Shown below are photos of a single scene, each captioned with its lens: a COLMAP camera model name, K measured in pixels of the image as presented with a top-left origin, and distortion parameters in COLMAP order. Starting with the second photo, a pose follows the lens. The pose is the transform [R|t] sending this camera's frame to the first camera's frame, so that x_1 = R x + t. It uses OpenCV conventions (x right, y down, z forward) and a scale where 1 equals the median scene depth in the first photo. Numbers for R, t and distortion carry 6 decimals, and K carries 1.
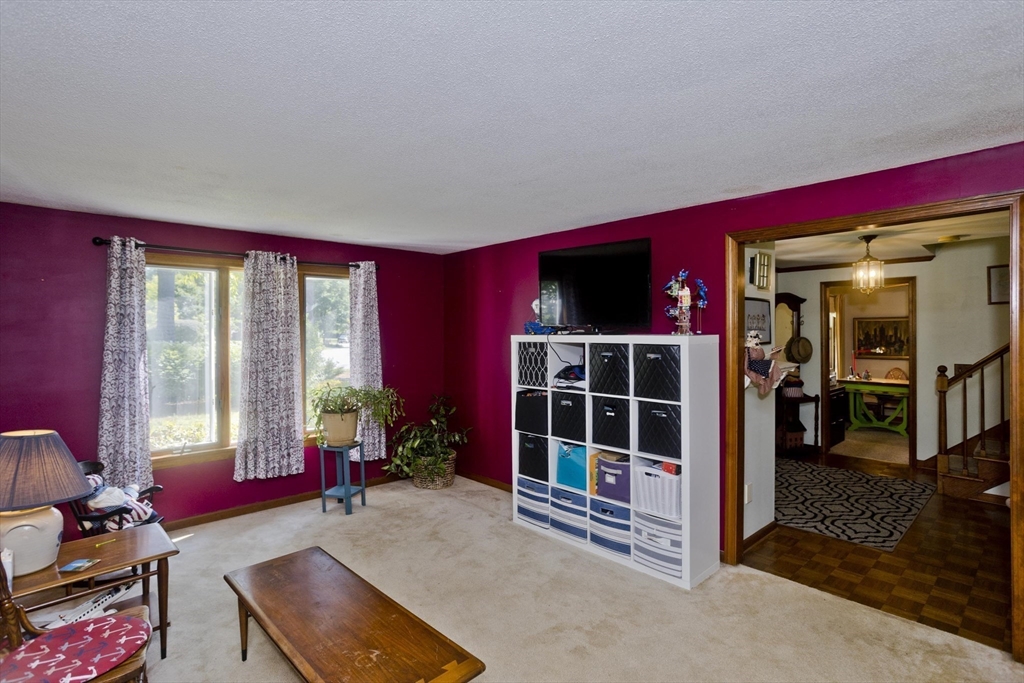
lens RADIAL K [[492.3, 0, 508.7], [0, 492.3, 338.9], [0, 0, 1]] dist [-0.017580, 0.015549]
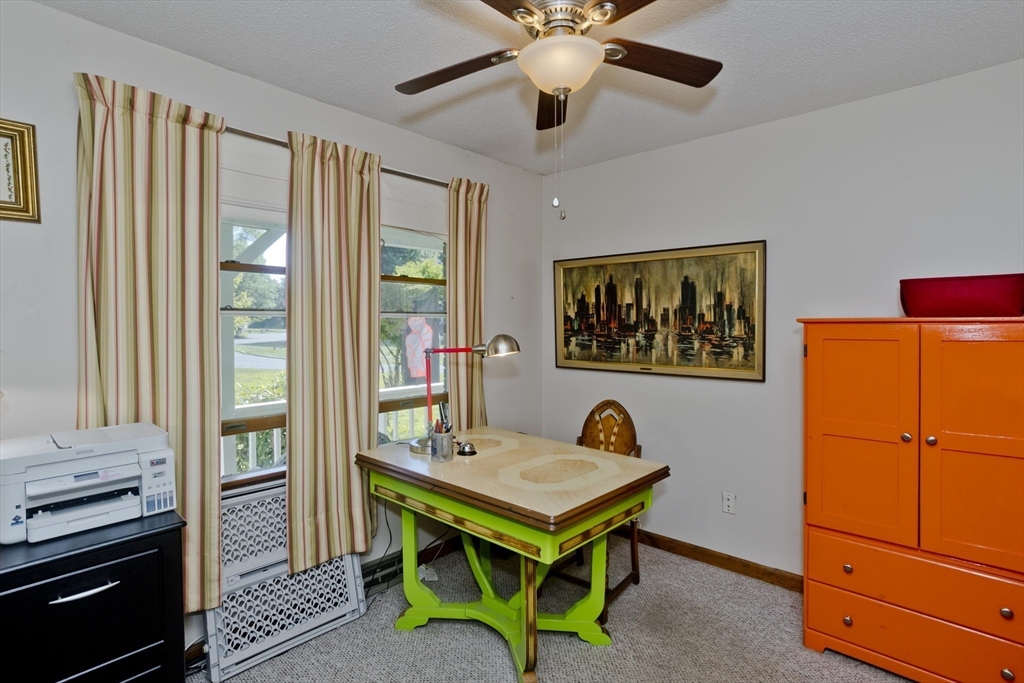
lens RADIAL K [[492.3, 0, 512.9], [0, 492.3, 337.8], [0, 0, 1]] dist [-0.017580, 0.015549]
pose [[0.996632, 0.005630, 0.081812, 0.670052], [-0.006393, 0.999938, 0.009069, 0.014111], [-0.081756, -0.009562, 0.996606, 0.653534]]
